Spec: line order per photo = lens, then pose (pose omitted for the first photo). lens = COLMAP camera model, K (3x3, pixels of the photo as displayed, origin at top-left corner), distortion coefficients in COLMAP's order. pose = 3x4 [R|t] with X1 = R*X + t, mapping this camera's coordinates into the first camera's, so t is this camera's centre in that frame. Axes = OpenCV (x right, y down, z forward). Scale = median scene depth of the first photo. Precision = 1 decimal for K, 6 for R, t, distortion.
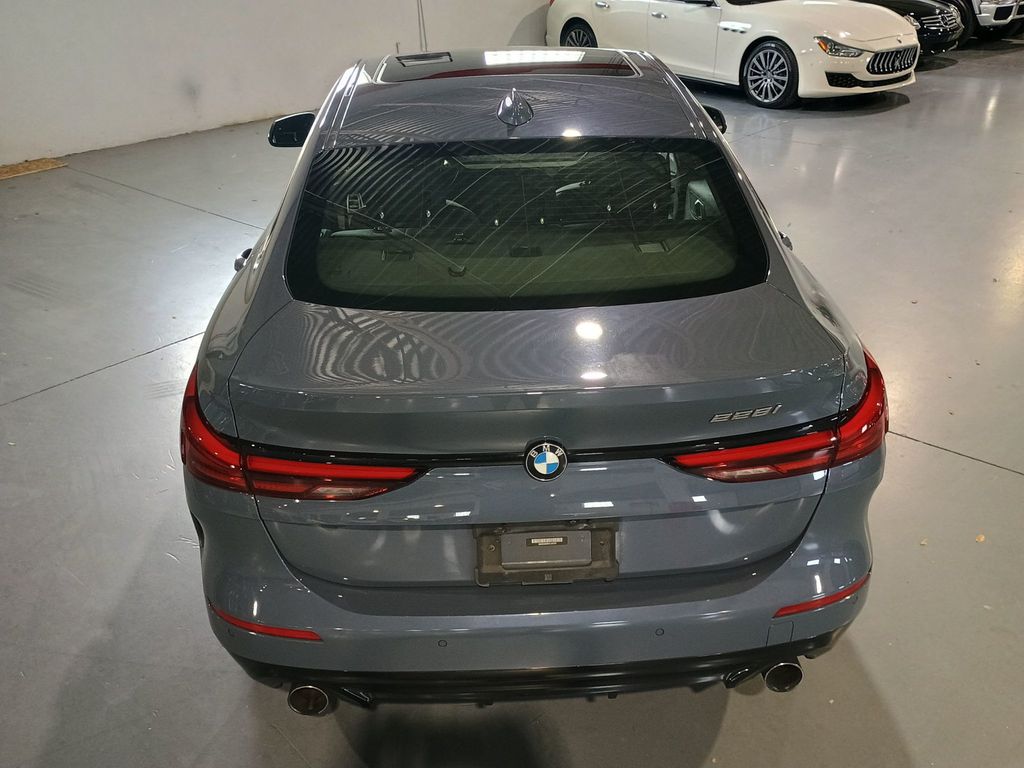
lens RADIAL K [[884.0, 0, 504.1], [0, 884.0, 377.6], [0, 0, 1]] dist [0.056795, -0.079822]
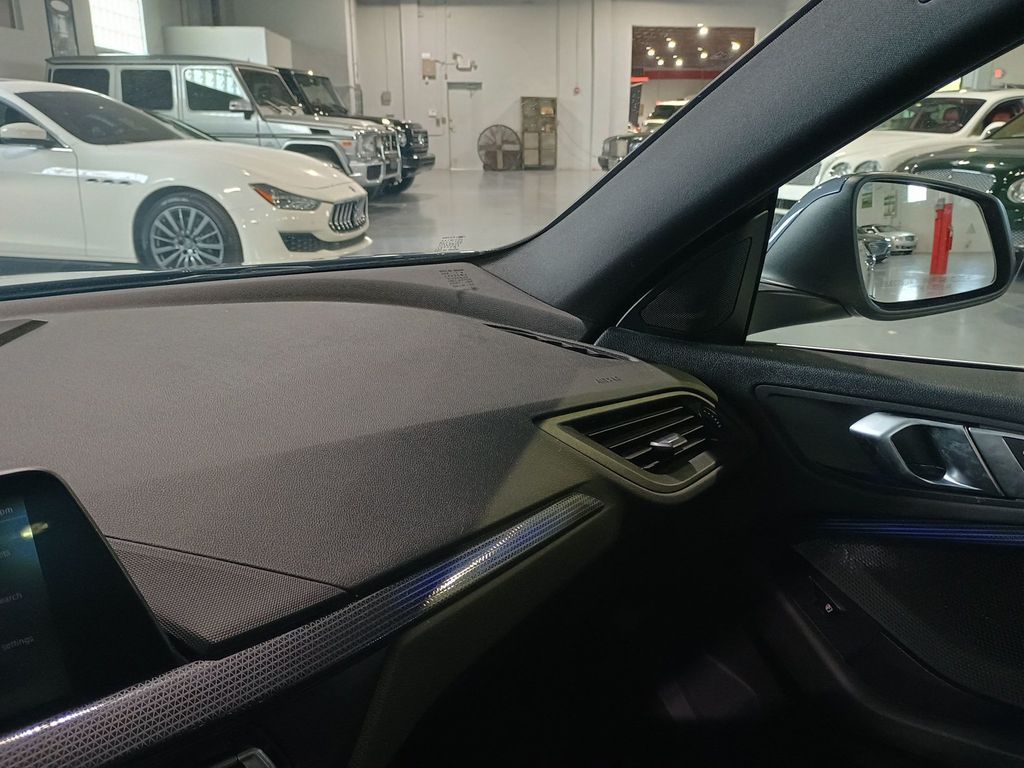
lens RADIAL K [[884.0, 0, 520.1], [0, 884.0, 401.3], [0, 0, 1]] dist [0.056795, -0.079822]
pose [[0.695186, -0.185754, 0.694414, -0.006911], [0.308241, 0.949744, -0.054529, -0.122232], [-0.649387, 0.251955, 0.717506, 0.413030]]
